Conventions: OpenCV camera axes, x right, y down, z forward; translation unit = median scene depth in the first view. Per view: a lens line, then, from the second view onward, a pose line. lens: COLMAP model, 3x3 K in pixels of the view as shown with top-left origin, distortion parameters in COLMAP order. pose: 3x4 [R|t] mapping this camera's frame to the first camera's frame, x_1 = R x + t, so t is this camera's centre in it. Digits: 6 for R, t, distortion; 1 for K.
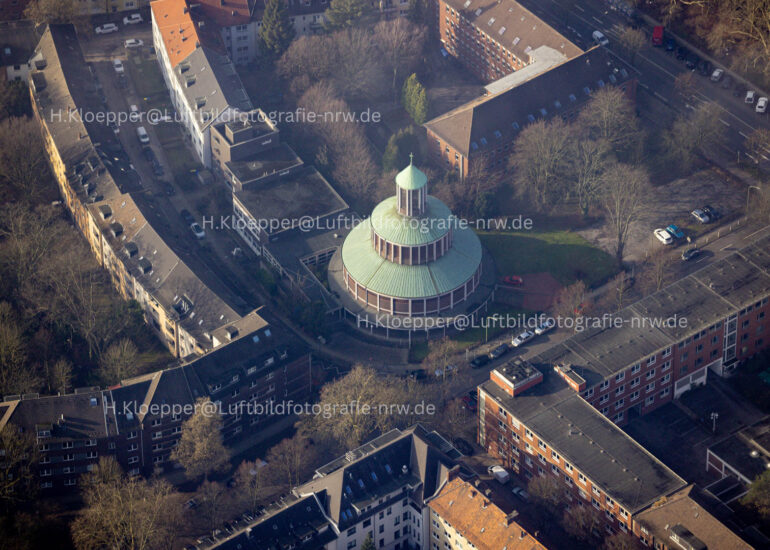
lens RADIAL K [[3589.1, 0, 385.0], [0, 3589.1, 275.0], [0, 0, 1]] dist [1.338368, -3.601148]
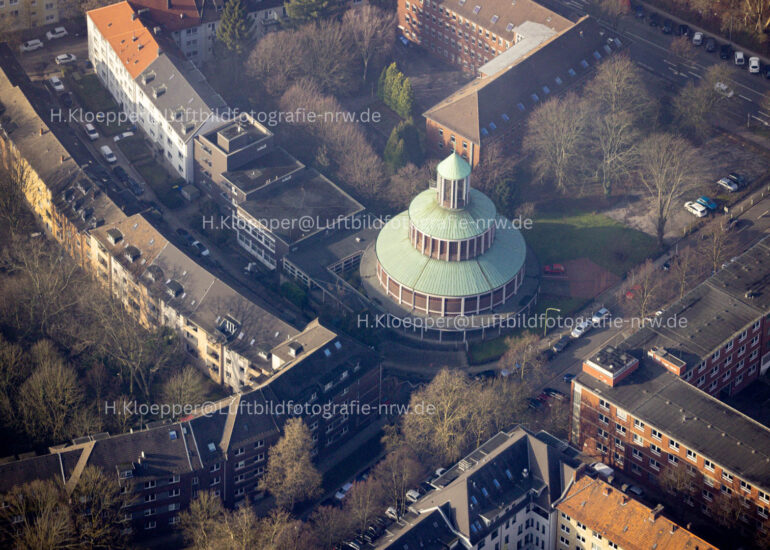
lens RADIAL K [[3868.6, 0, 385.0], [0, 3868.6, 275.0], [0, 0, 1]] dist [1.394811, 3.710204]
pose [[0.985945, -0.093123, 0.138710, -0.148781], [0.095036, 0.995448, -0.007215, 0.006155], [-0.137406, 0.020296, 0.990307, 0.008745]]
